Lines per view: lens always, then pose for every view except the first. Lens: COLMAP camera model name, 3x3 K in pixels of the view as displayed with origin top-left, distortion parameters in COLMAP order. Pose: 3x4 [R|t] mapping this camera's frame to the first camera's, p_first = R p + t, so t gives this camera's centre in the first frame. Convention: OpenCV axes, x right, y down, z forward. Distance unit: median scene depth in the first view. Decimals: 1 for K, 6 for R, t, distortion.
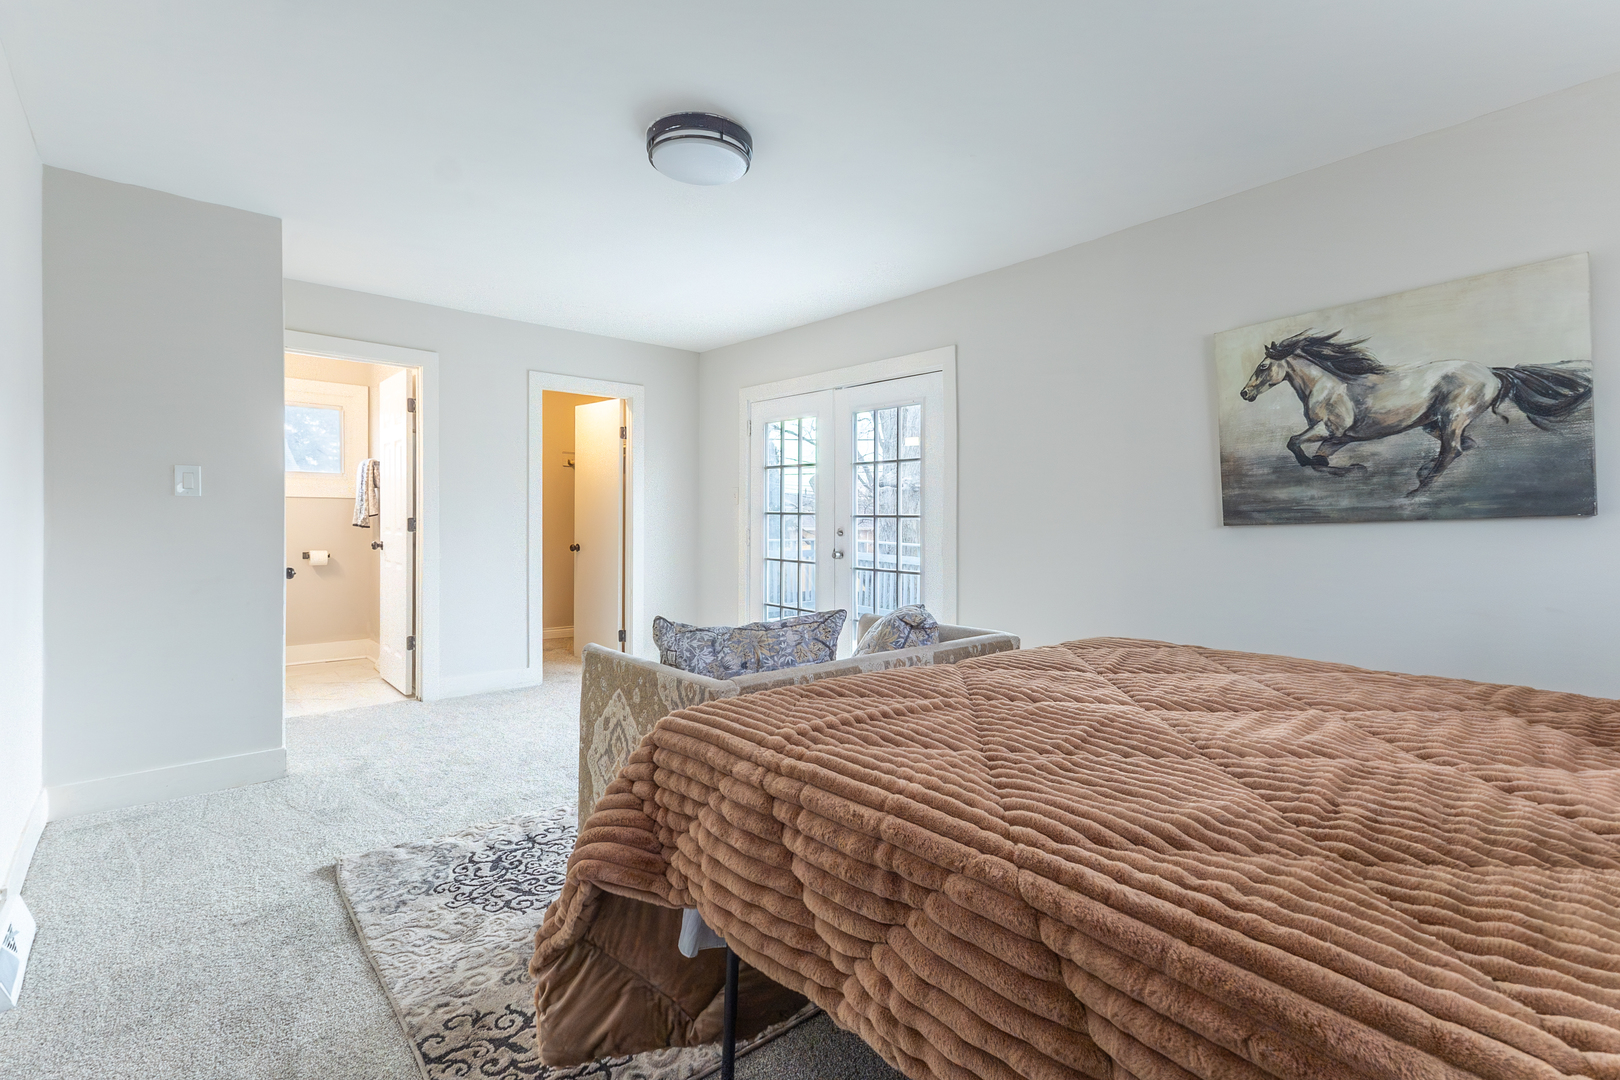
lens RADIAL K [[728.0, 0, 808.4], [0, 728.0, 522.1], [0, 0, 1]] dist [0.016141, -0.000308]
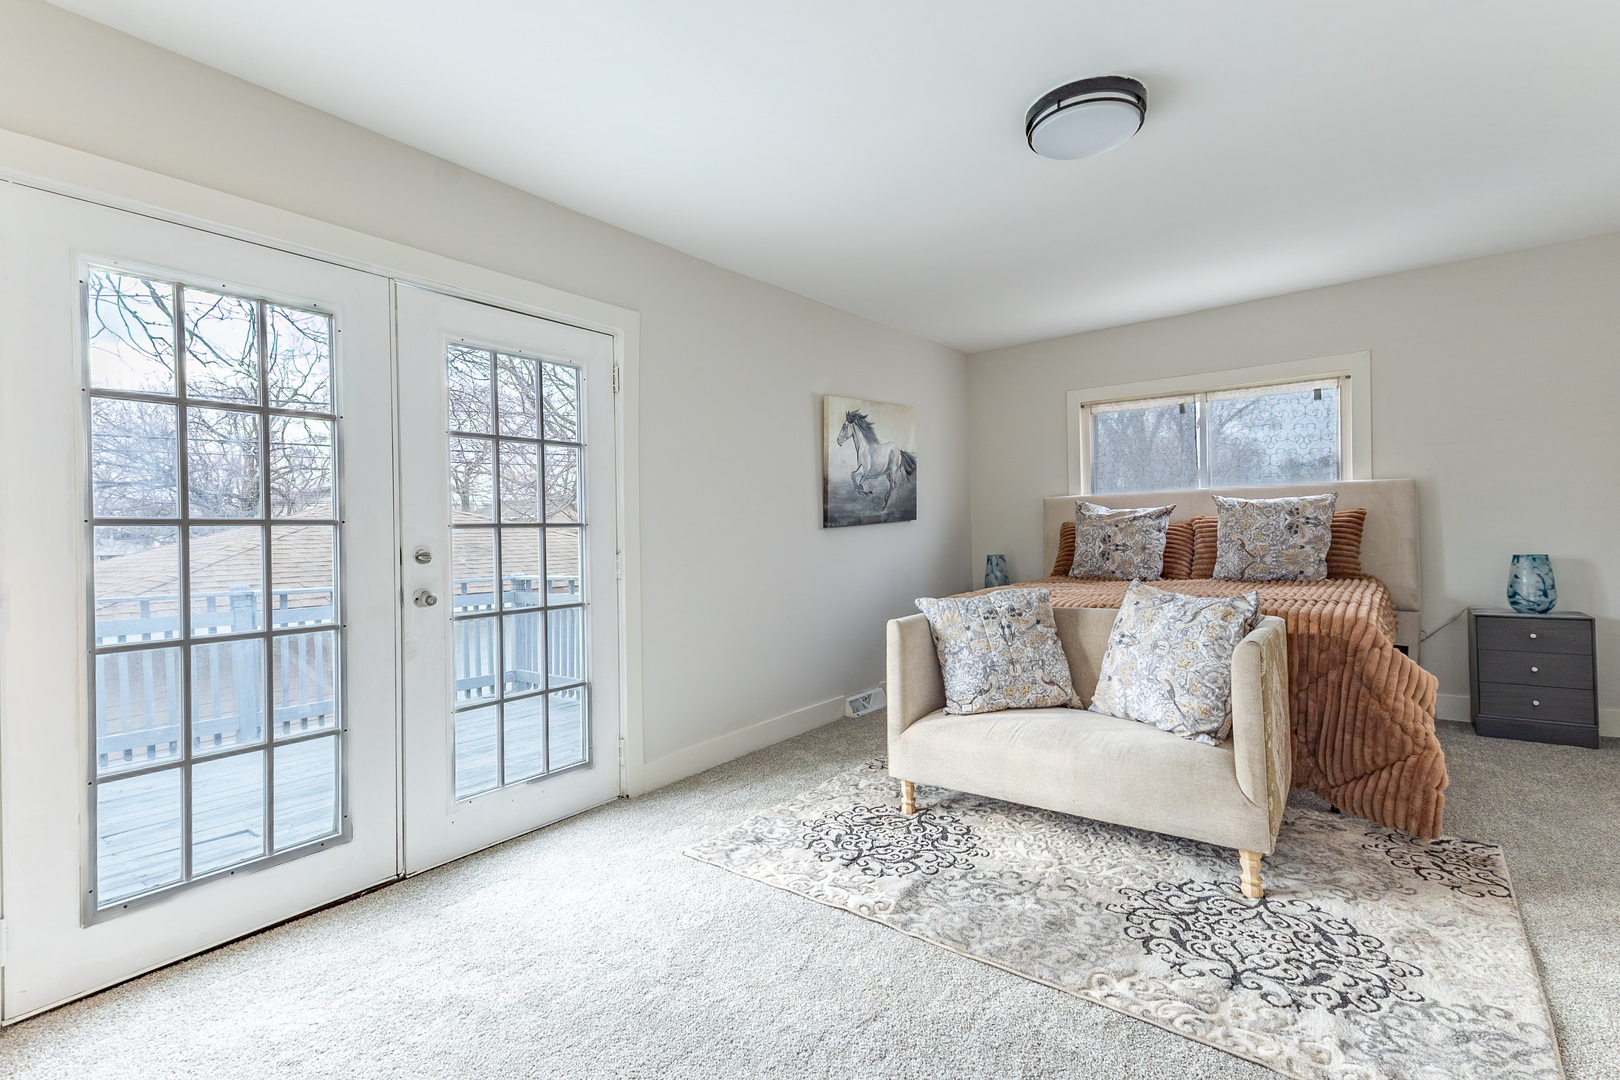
lens RADIAL K [[728.0, 0, 808.4], [0, 728.0, 522.1], [0, 0, 1]] dist [0.016141, -0.000308]
pose [[-0.177119, 0.002746, 0.984186, -1.013637], [0.021934, 0.999759, 0.001157, -0.010730], [-0.983945, 0.021792, -0.177136, 1.538441]]
